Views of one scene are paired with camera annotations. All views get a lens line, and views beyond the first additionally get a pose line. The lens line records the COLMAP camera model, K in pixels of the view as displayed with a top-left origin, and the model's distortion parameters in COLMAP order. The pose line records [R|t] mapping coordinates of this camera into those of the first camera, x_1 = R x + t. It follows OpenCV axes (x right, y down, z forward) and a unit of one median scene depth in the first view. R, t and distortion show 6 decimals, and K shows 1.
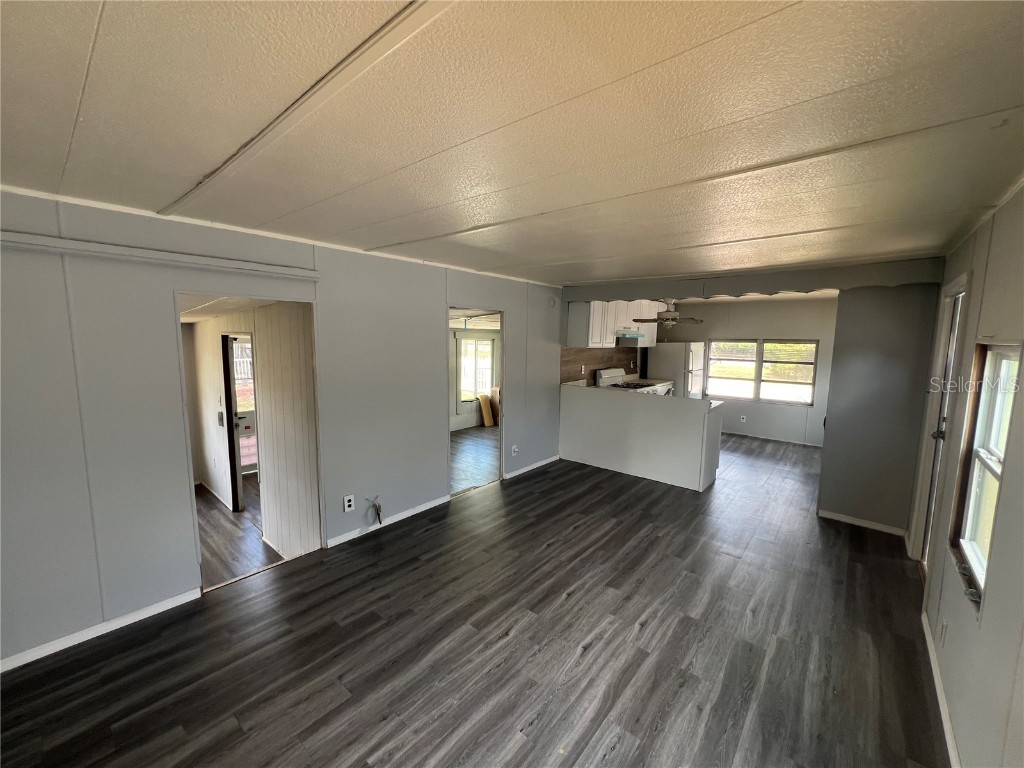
lens RADIAL K [[412.3, 0, 509.9], [0, 412.3, 386.0], [0, 0, 1]] dist [0.001940, -0.000107]
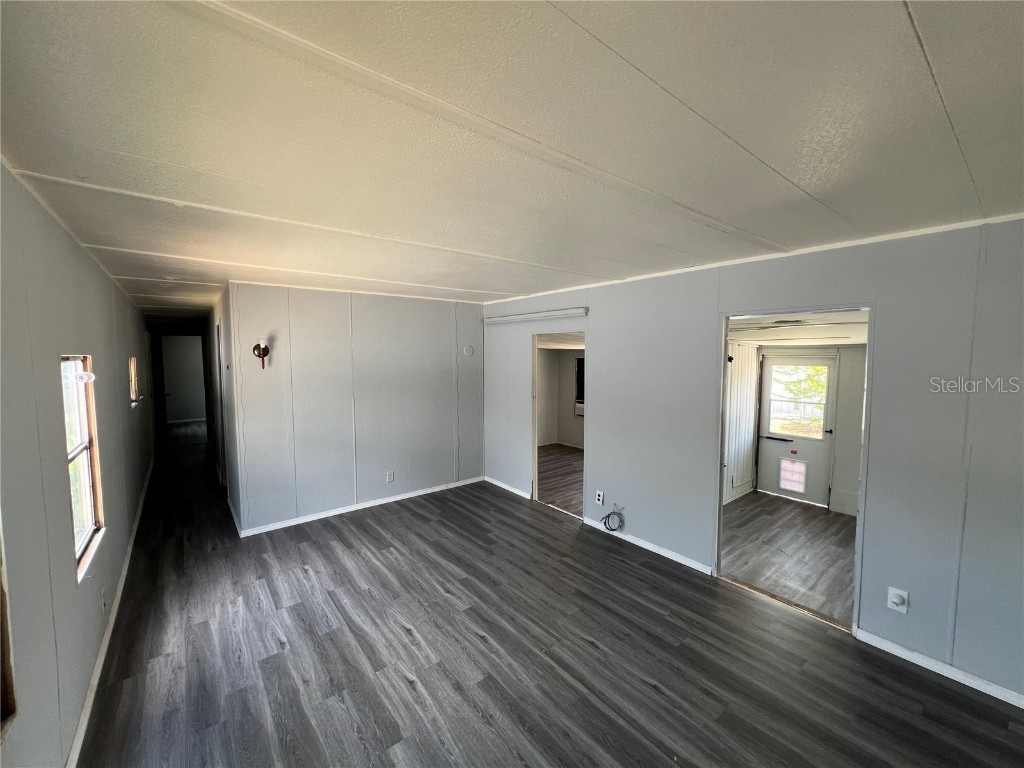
lens RADIAL K [[412.3, 0, 513.8], [0, 412.3, 383.1], [0, 0, 1]] dist [0.001940, -0.000107]
pose [[-0.192658, 0.051824, -0.979896, 0.992634], [-0.120026, 0.989861, 0.075949, -0.126029], [0.973898, 0.132245, -0.184485, 1.161414]]
